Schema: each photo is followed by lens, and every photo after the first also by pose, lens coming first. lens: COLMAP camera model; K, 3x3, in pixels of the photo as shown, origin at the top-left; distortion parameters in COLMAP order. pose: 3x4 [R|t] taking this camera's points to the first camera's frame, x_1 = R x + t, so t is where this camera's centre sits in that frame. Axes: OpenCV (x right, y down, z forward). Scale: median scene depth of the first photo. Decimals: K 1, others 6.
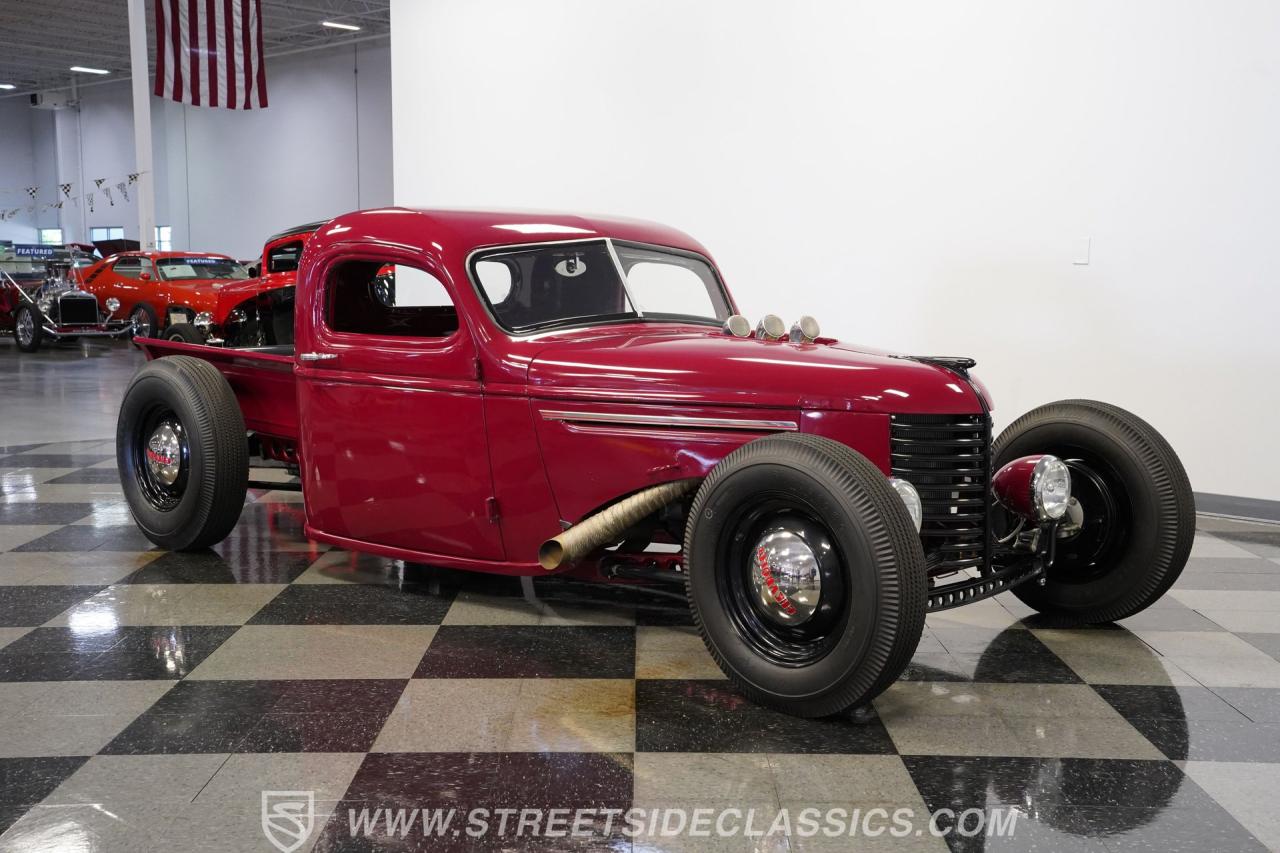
lens RADIAL K [[1462.7, 0, 640.0], [0, 1462.7, 426.5], [0, 0, 1]] dist [0.135403, 0.030890]
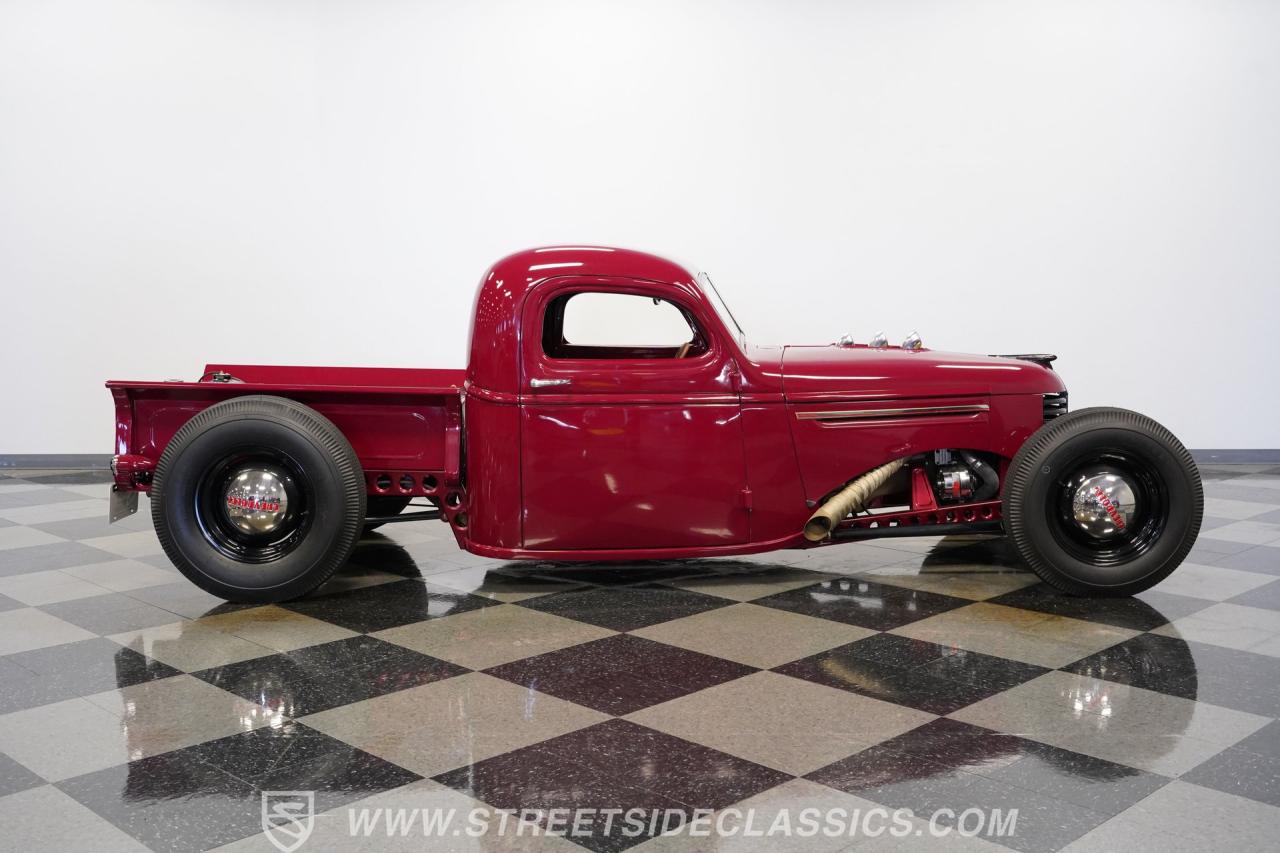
lens RADIAL K [[1257.4, 0, 640.0], [0, 1257.4, 426.5], [0, 0, 1]] dist [0.059943, -0.009840]
pose [[0.711093, -0.076710, 0.698901, -0.834354], [0.083648, 0.996201, 0.024234, -0.033621], [-0.698105, 0.041229, 0.714808, 0.315217]]
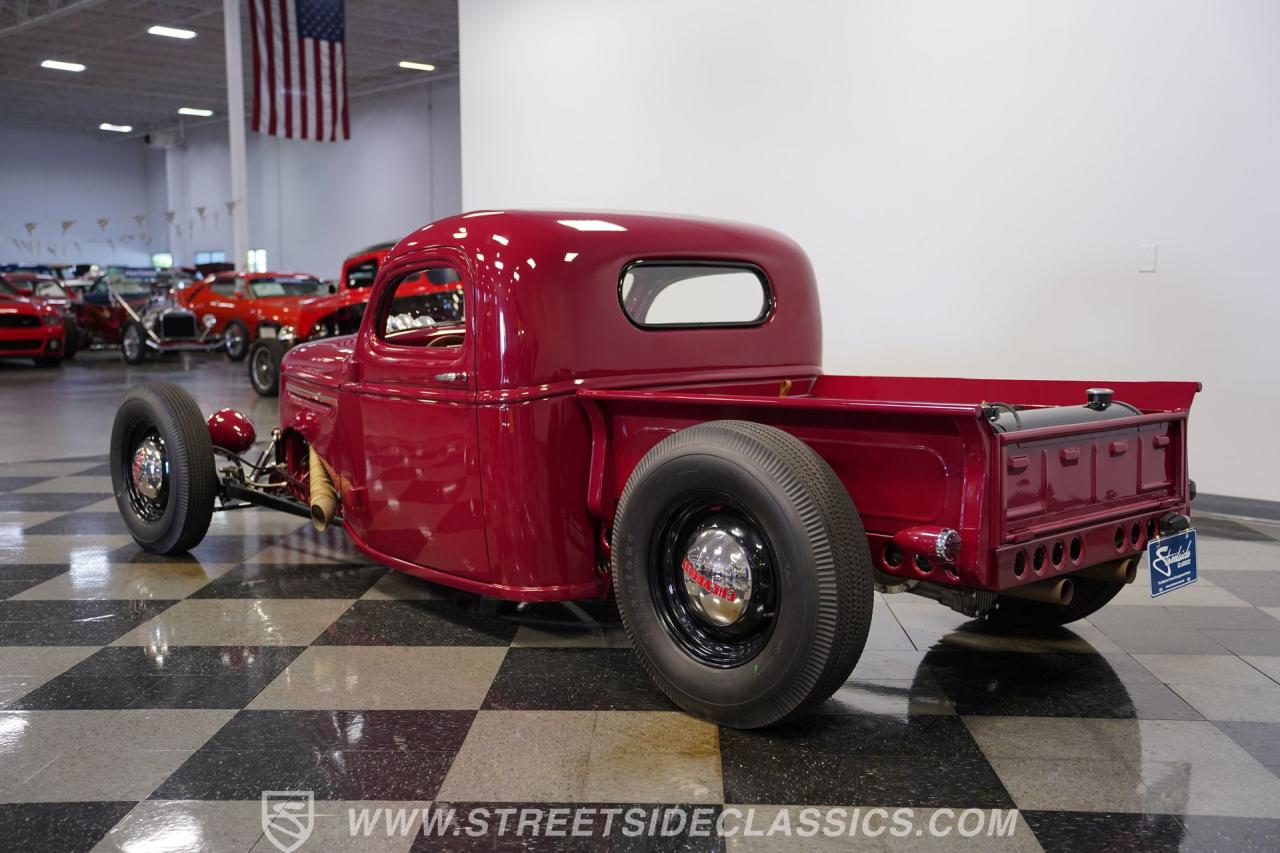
lens RADIAL K [[1334.0, 0, 640.0], [0, 1334.0, 426.5], [0, 0, 1]] dist [0.071573, 0.007546]
pose [[0.999362, -0.003555, -0.035545, -0.017317], [0.003499, 0.999993, -0.001642, -0.007499], [0.035551, 0.001517, 0.999367, 0.117720]]
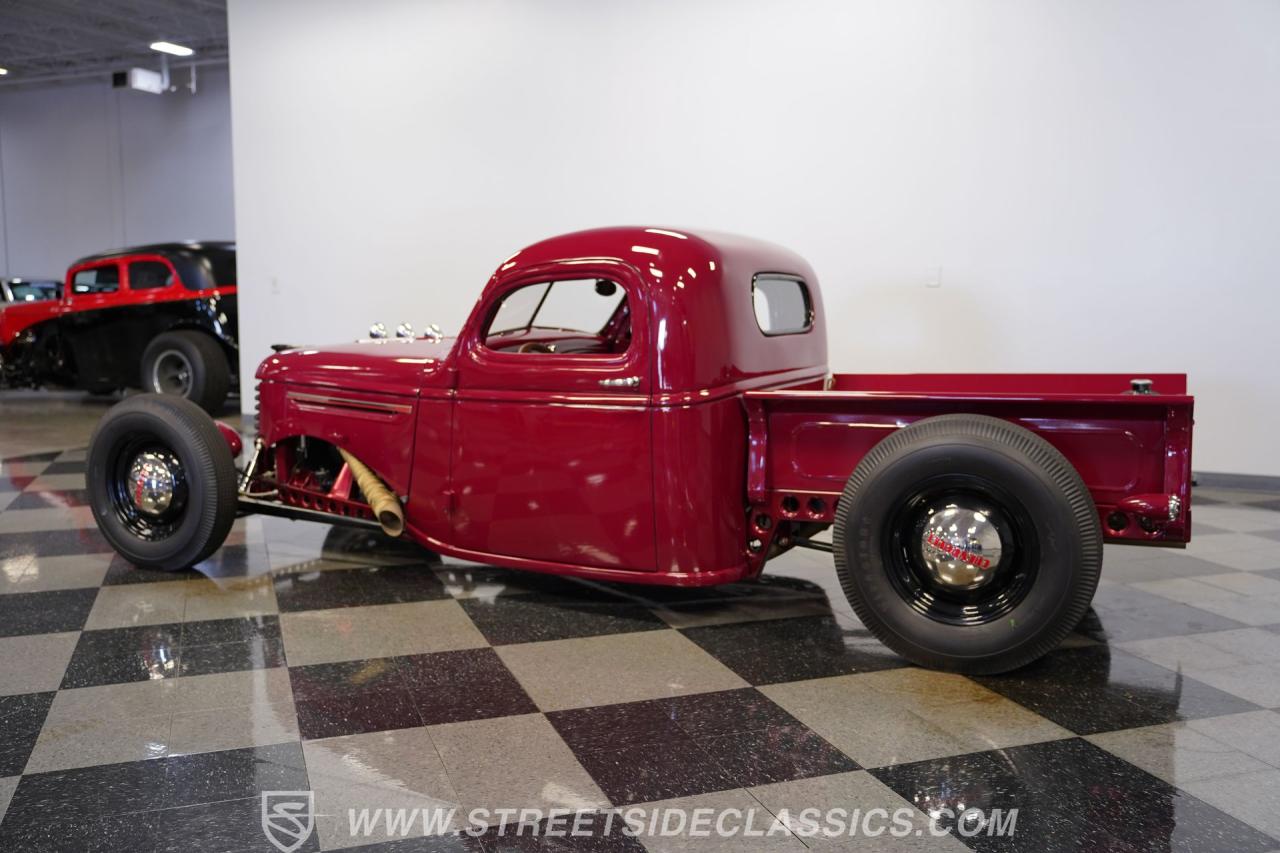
lens RADIAL K [[1168.2, 0, 640.0], [0, 1168.2, 426.5], [0, 0, 1]] dist [-0.005258, 0.017118]
pose [[0.941169, -0.040762, 0.335468, -0.407775], [0.037189, 0.999162, 0.017073, -0.023154], [-0.335883, -0.003593, 0.941897, 0.208744]]
